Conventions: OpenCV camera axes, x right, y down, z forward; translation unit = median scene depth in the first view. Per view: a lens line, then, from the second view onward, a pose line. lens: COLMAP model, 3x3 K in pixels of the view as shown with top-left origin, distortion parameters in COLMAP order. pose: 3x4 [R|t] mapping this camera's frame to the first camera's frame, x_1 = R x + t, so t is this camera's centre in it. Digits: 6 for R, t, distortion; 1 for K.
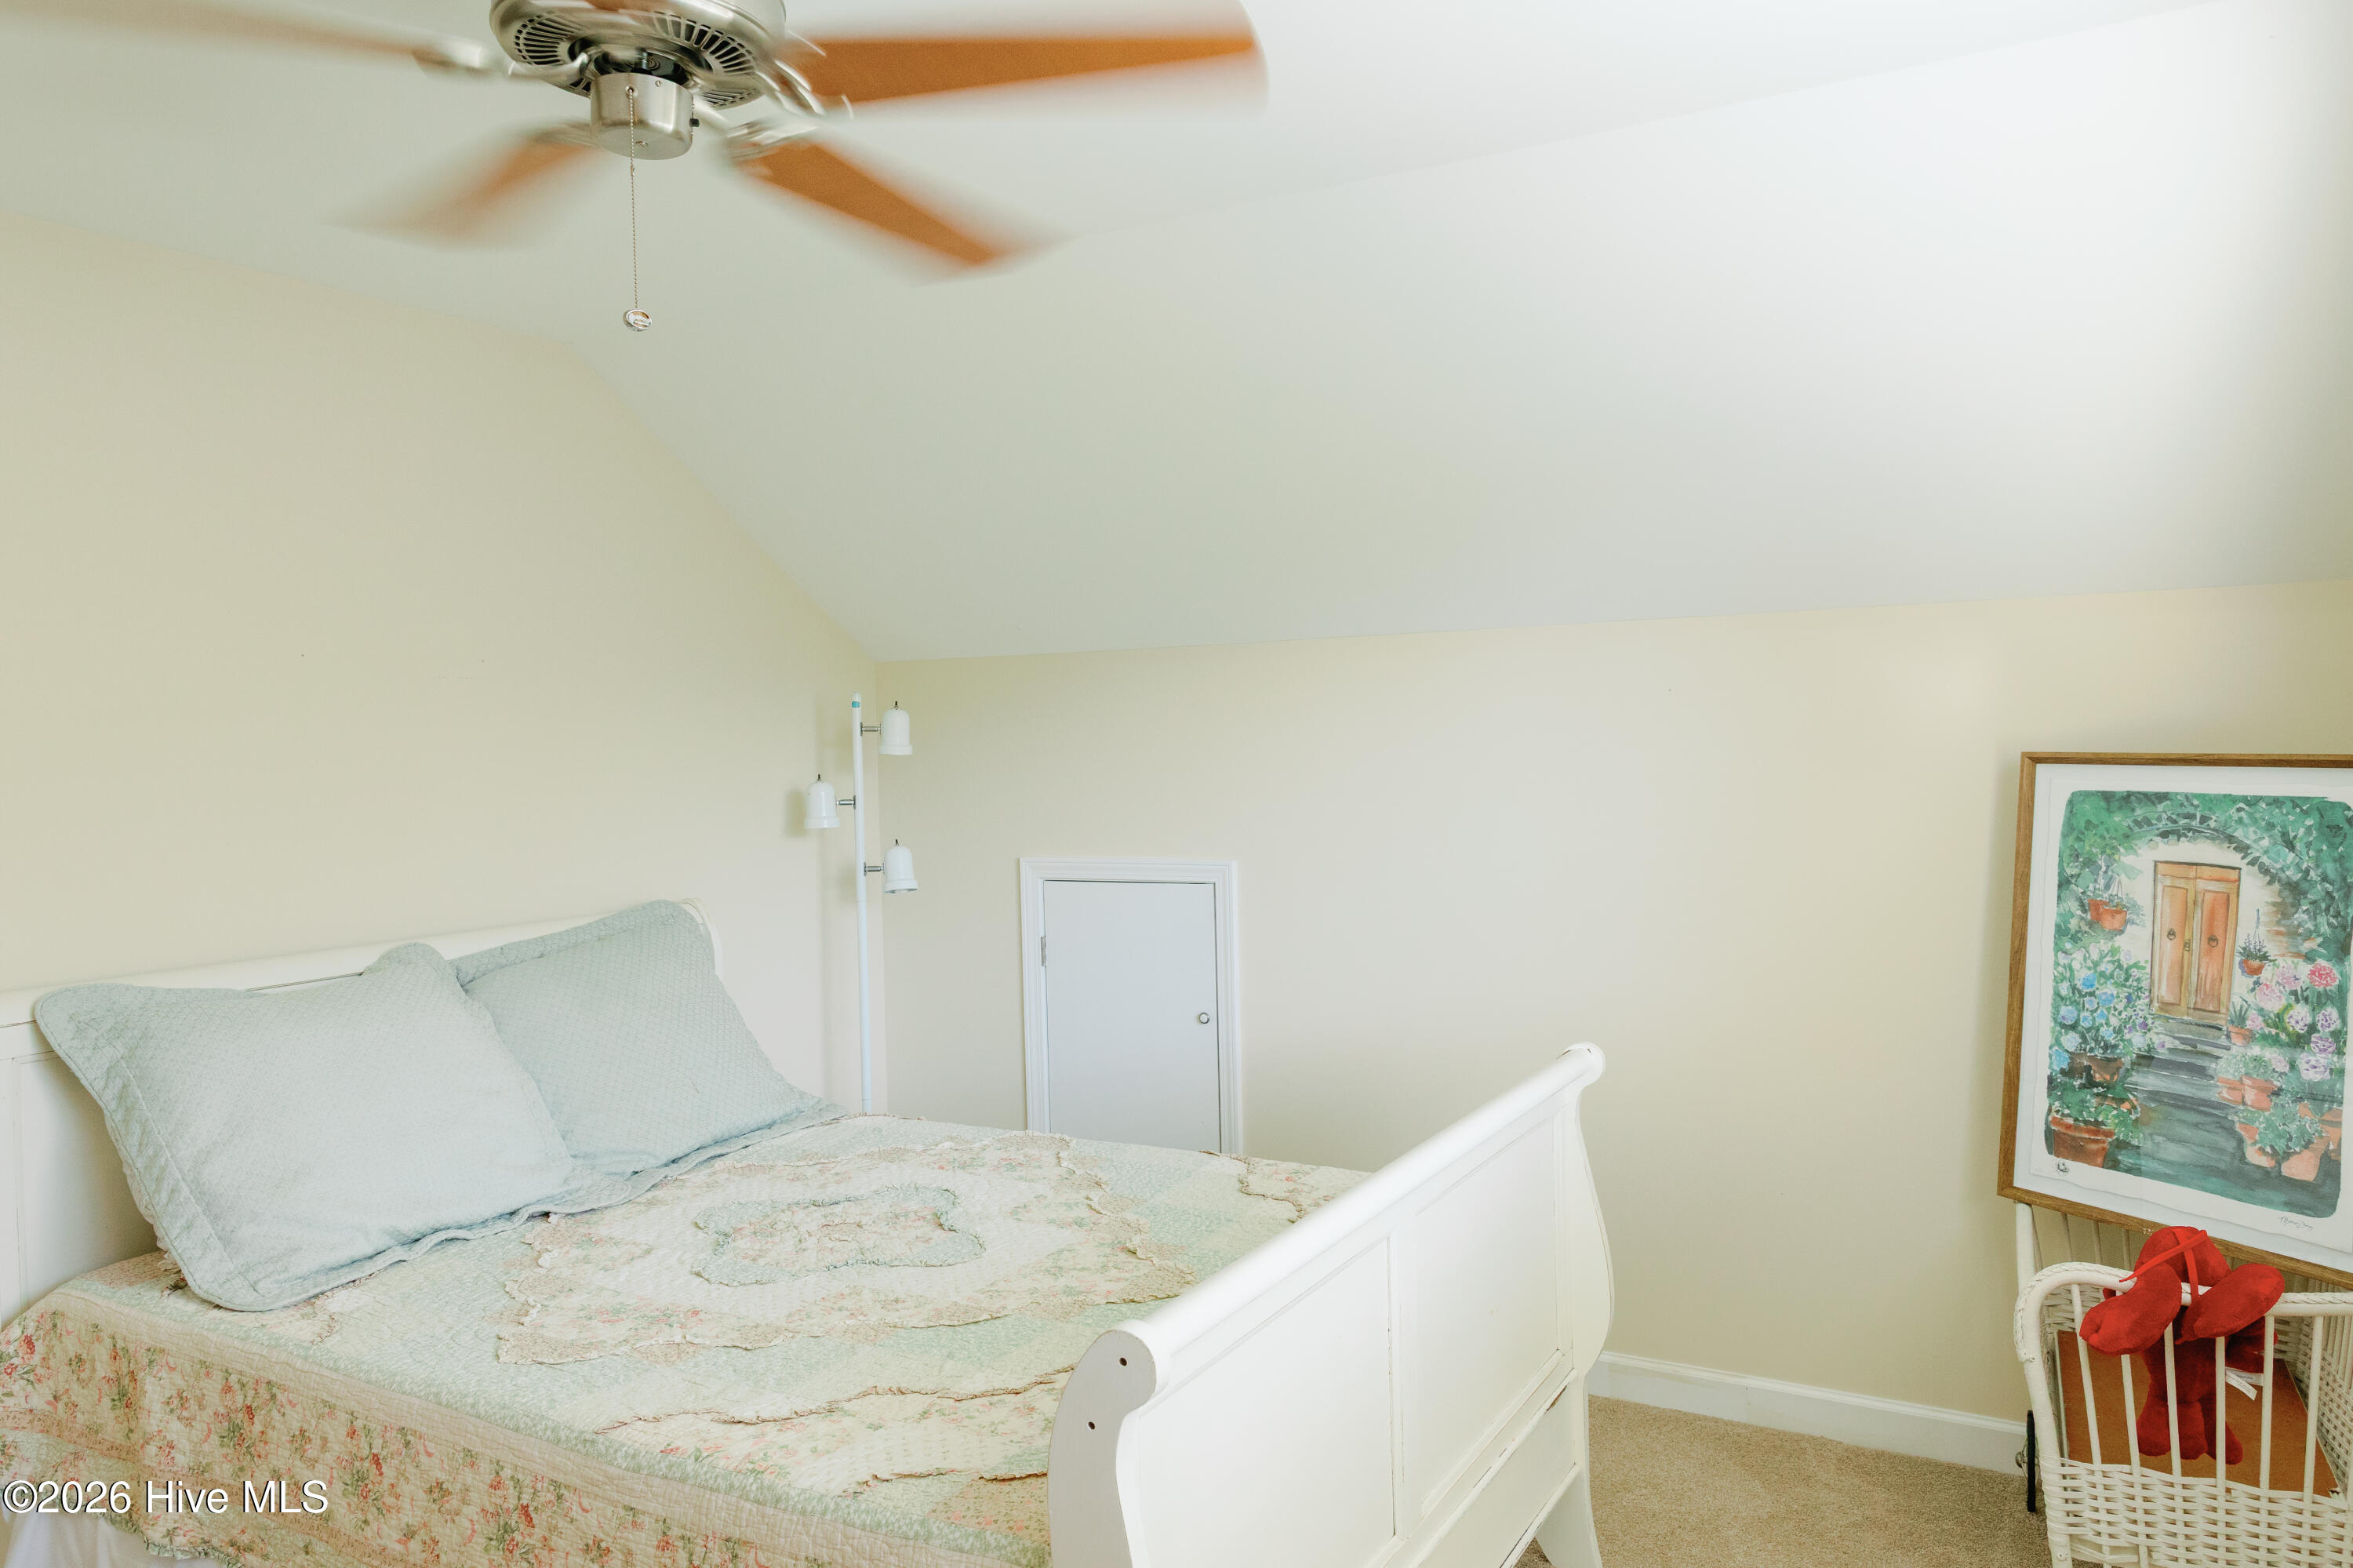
lens RADIAL K [[1638.1, 0, 1168.4], [0, 1638.1, 787.0], [0, 0, 1]] dist [0.001962, 0.000433]
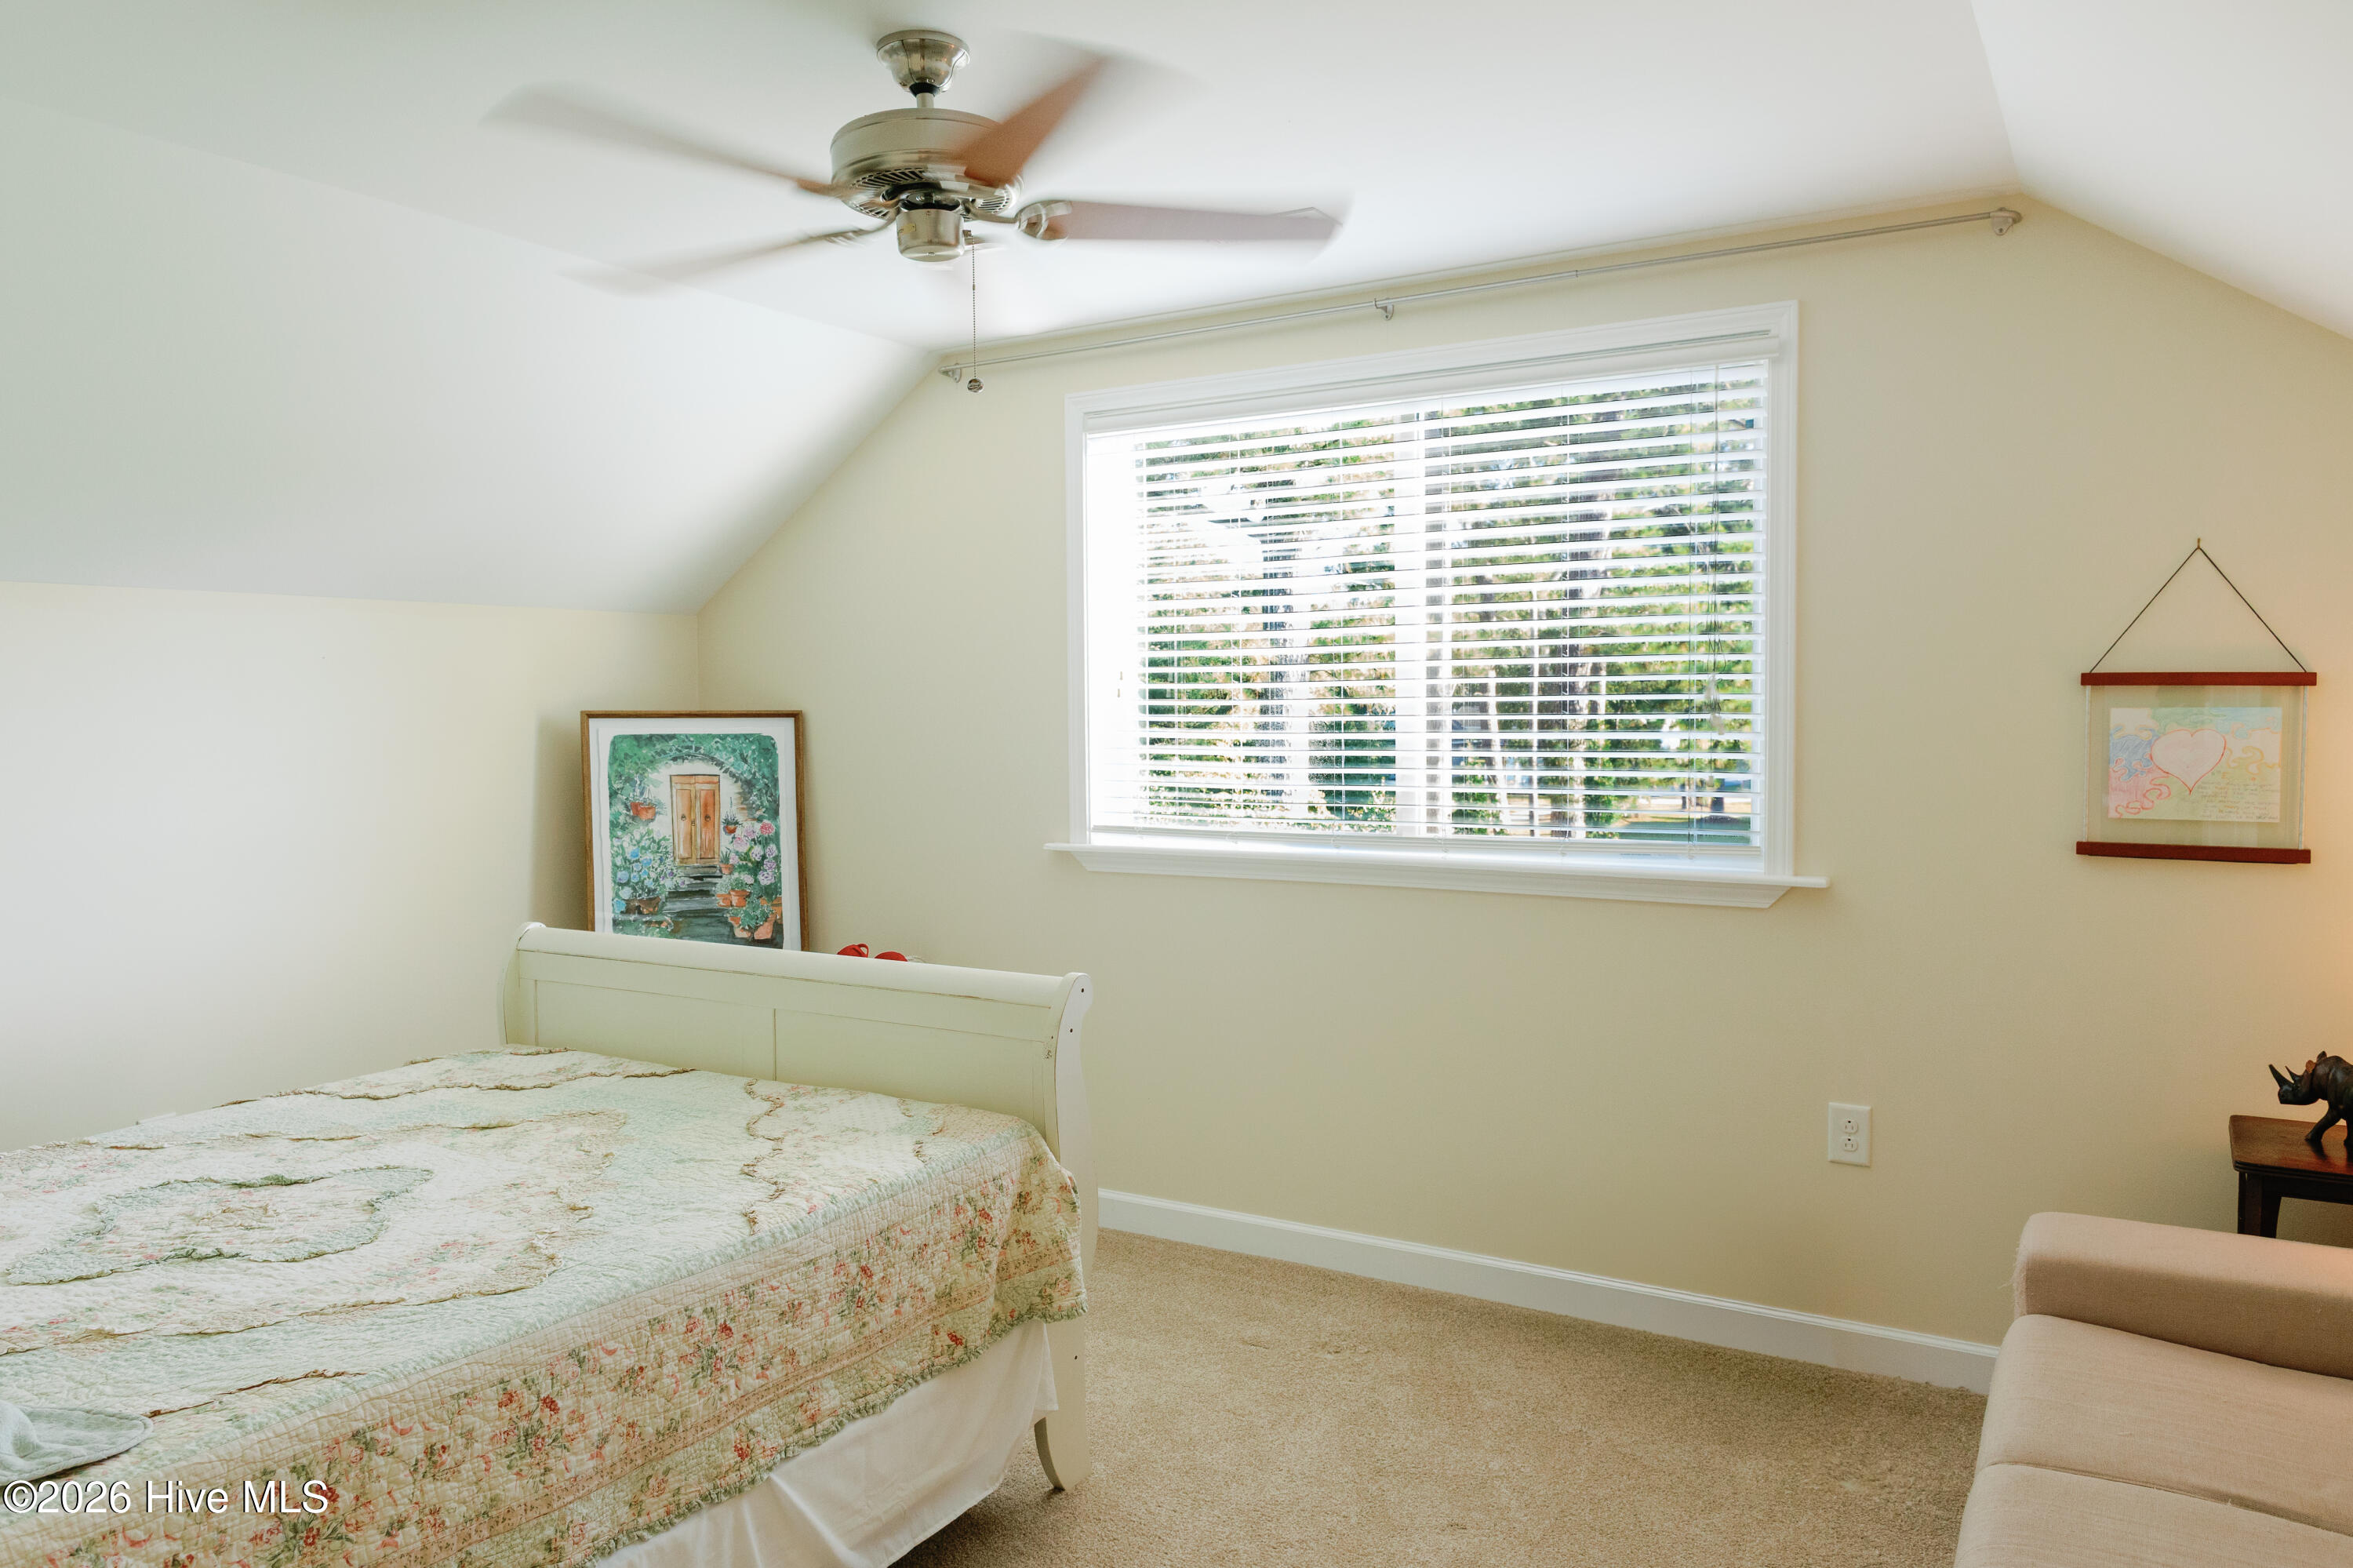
lens RADIAL K [[1638.1, 0, 1166.3], [0, 1638.1, 799.0], [0, 0, 1]] dist [0.001962, 0.000433]
pose [[0.025842, -0.036778, 0.998989, -1.075435], [0.040267, 0.998550, 0.035720, 0.030628], [-0.998855, 0.039303, 0.027286, 0.456649]]
